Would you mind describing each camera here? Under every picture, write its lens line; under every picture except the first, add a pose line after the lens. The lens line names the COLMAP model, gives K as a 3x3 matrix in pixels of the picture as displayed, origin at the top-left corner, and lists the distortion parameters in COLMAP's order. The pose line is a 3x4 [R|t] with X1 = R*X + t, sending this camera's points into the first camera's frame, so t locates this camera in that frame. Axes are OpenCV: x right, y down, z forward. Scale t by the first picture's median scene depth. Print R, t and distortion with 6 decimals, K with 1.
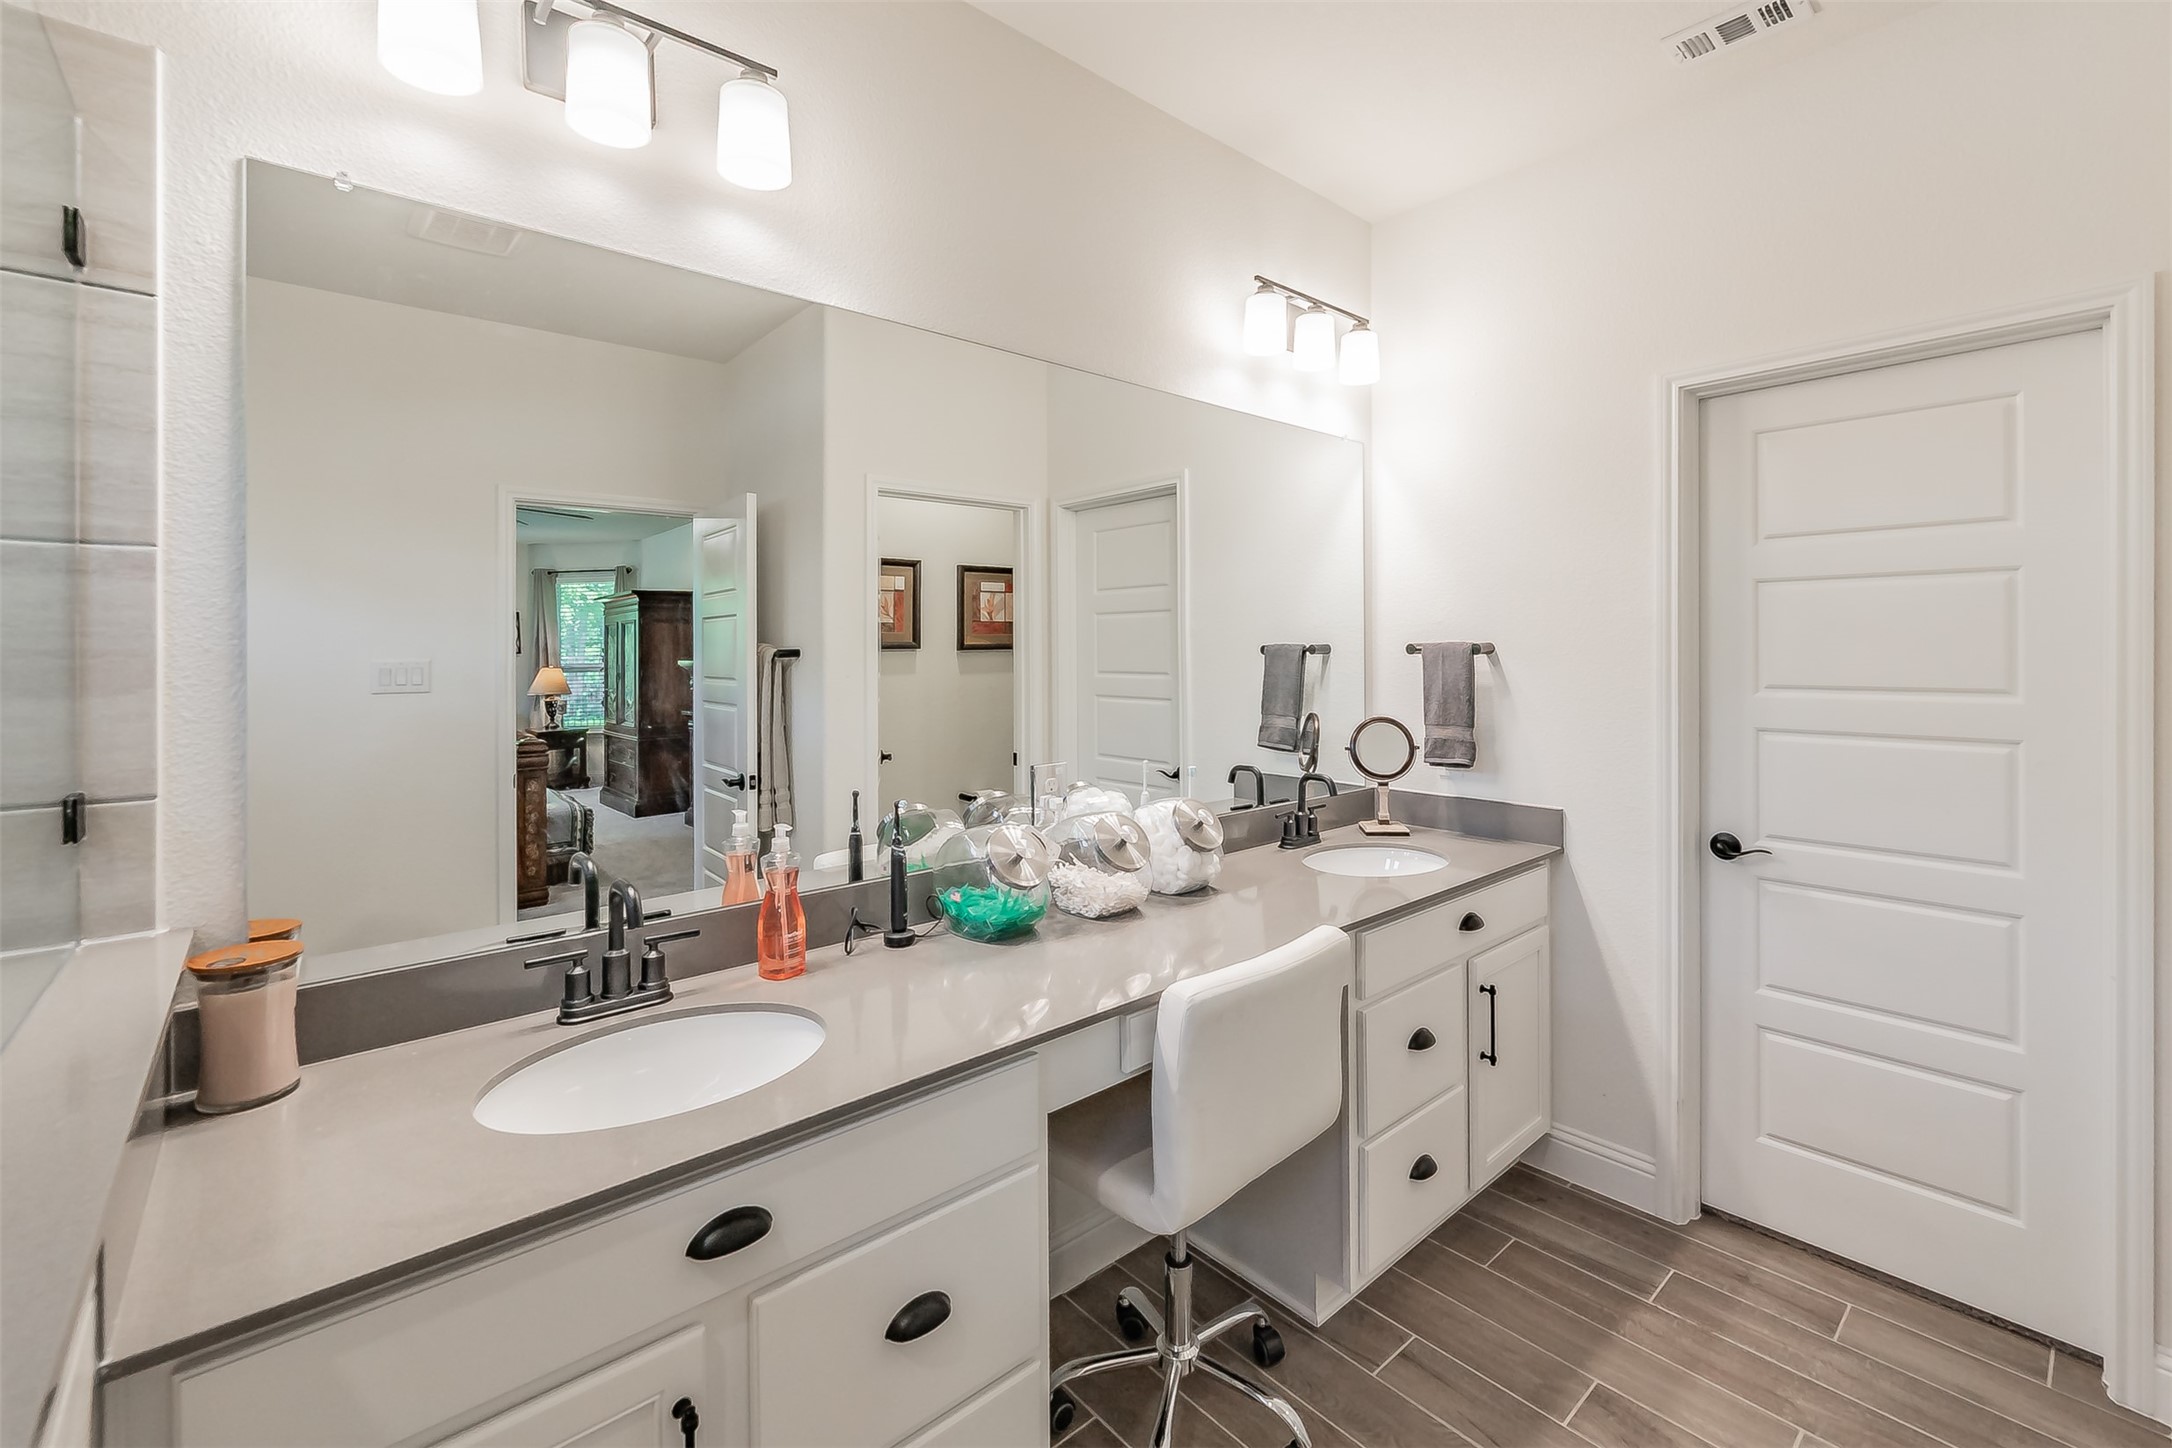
lens RADIAL K [[901.5, 0, 1086.4], [0, 901.5, 652.5], [0, 0, 1]] dist [-0.000677, -0.000055]
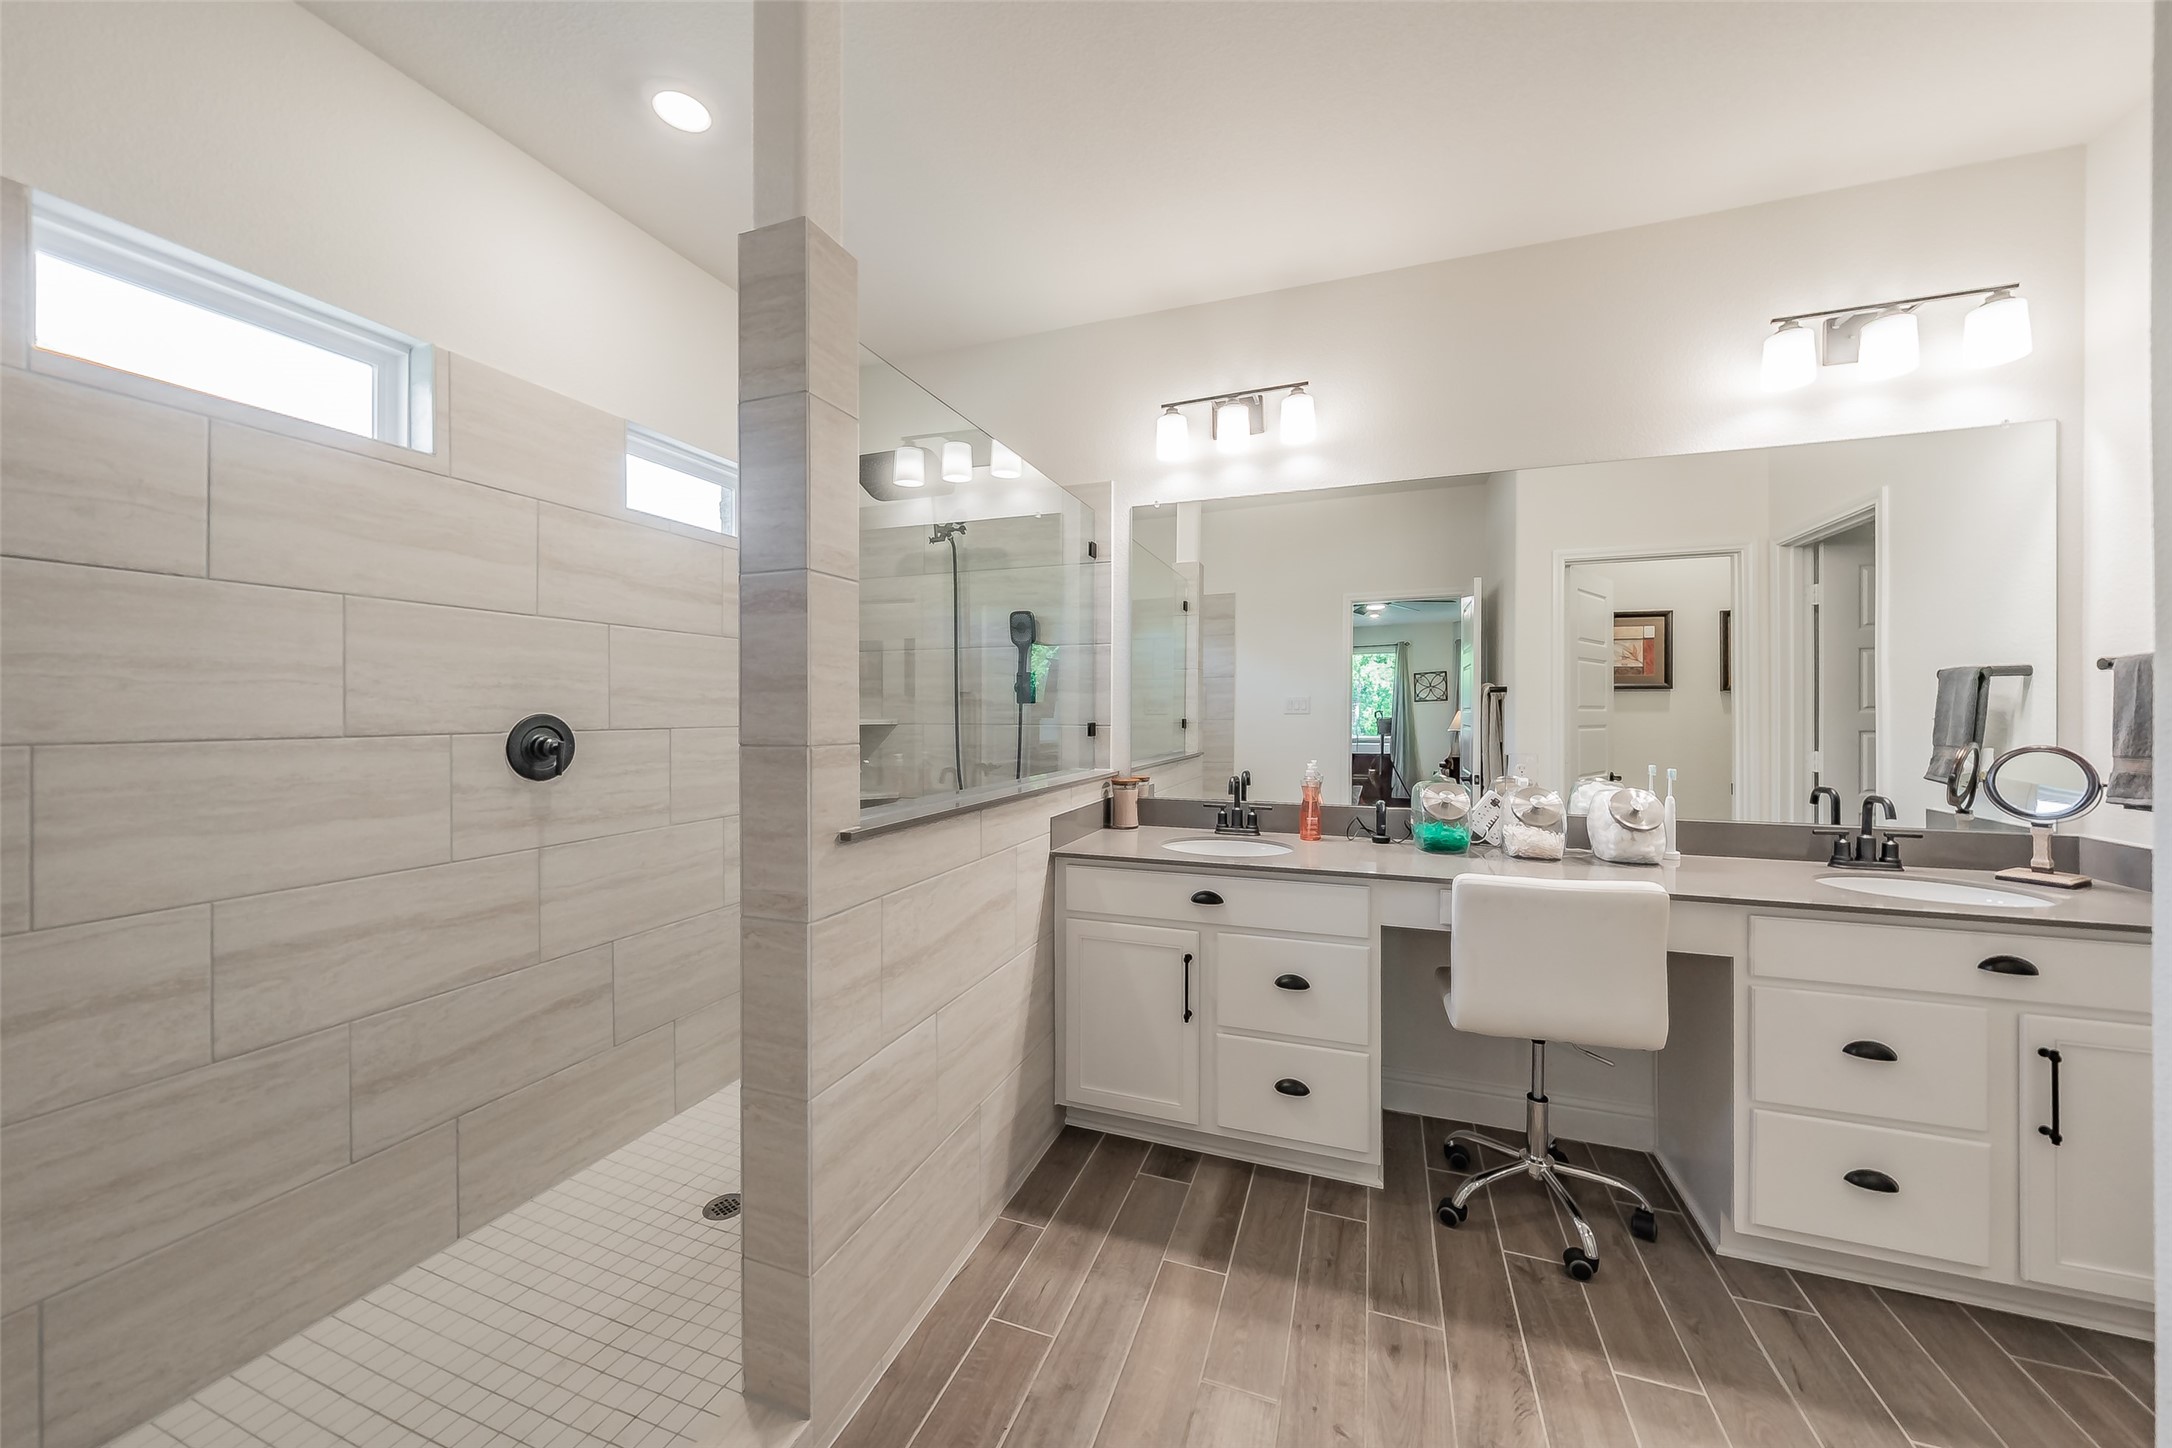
lens RADIAL K [[746.5, 0, 1122.4], [0, 746.5, 711.3], [0, 0, 1]] dist [-0.001062, -0.000269]
pose [[0.498037, 0.008495, -0.867114, 0.511636], [-0.006719, 0.999960, 0.005938, 0.041143], [0.867130, 0.002869, 0.498074, -0.097154]]
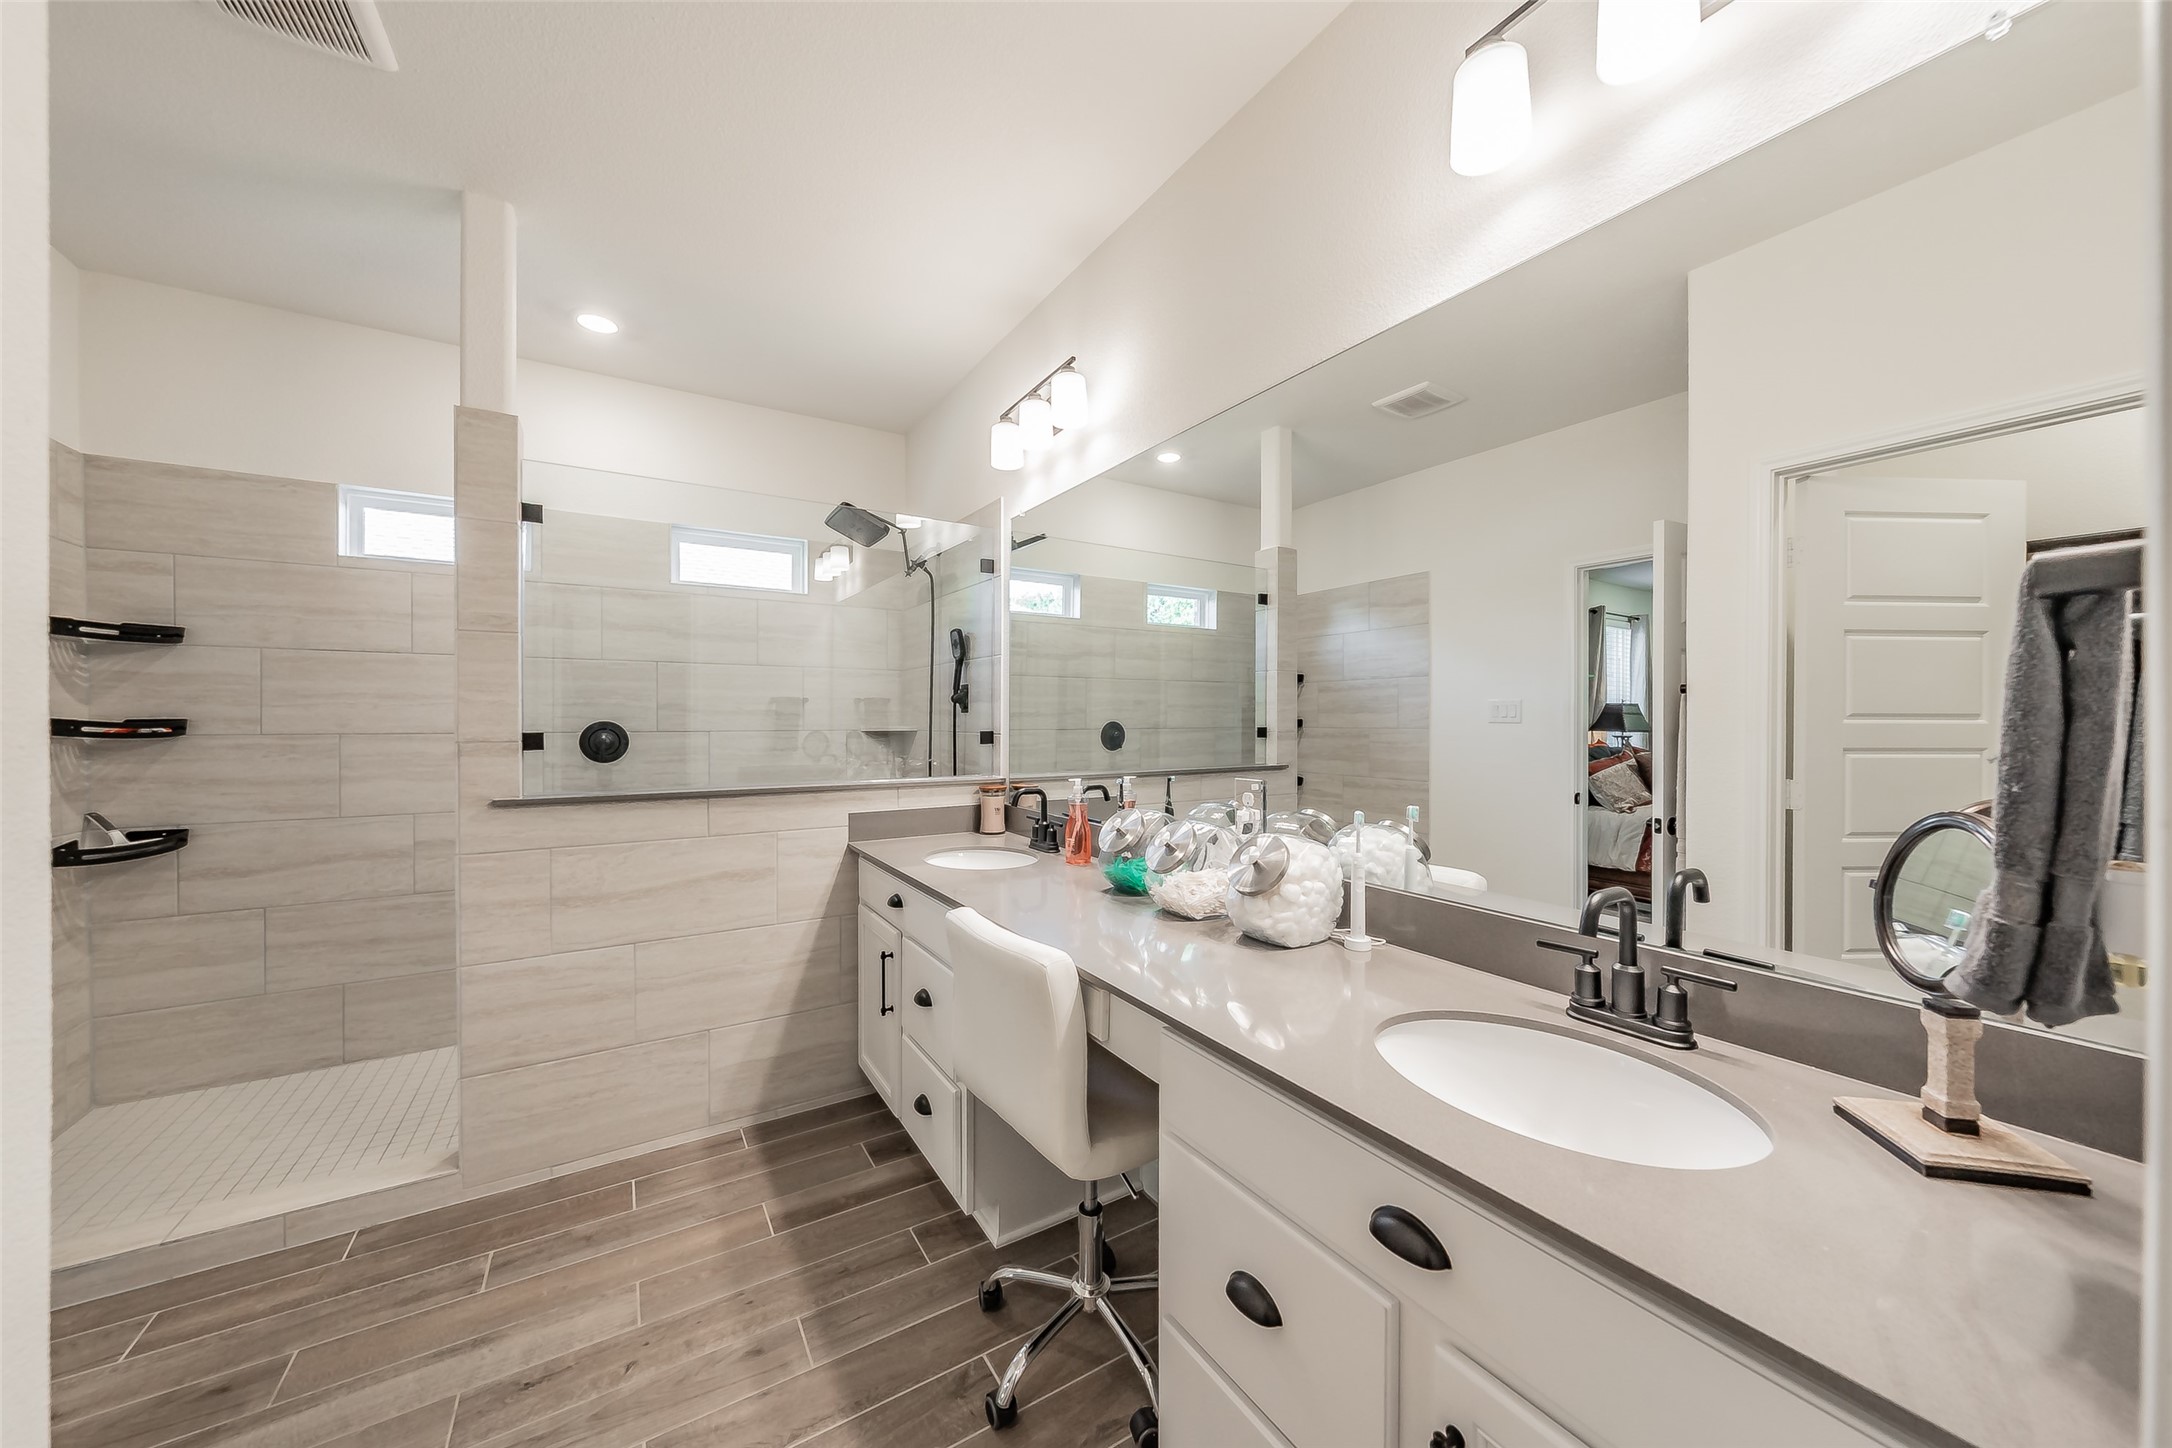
lens RADIAL K [[763.9, 0, 1103.2], [0, 763.9, 725.7], [0, 0, 1]] dist [0.000190, -0.000214]
pose [[-0.144462, 0.018410, -0.989339, 0.668541], [-0.002318, 0.999818, 0.018944, 0.034755], [0.989508, 0.005030, -0.144393, 0.750492]]
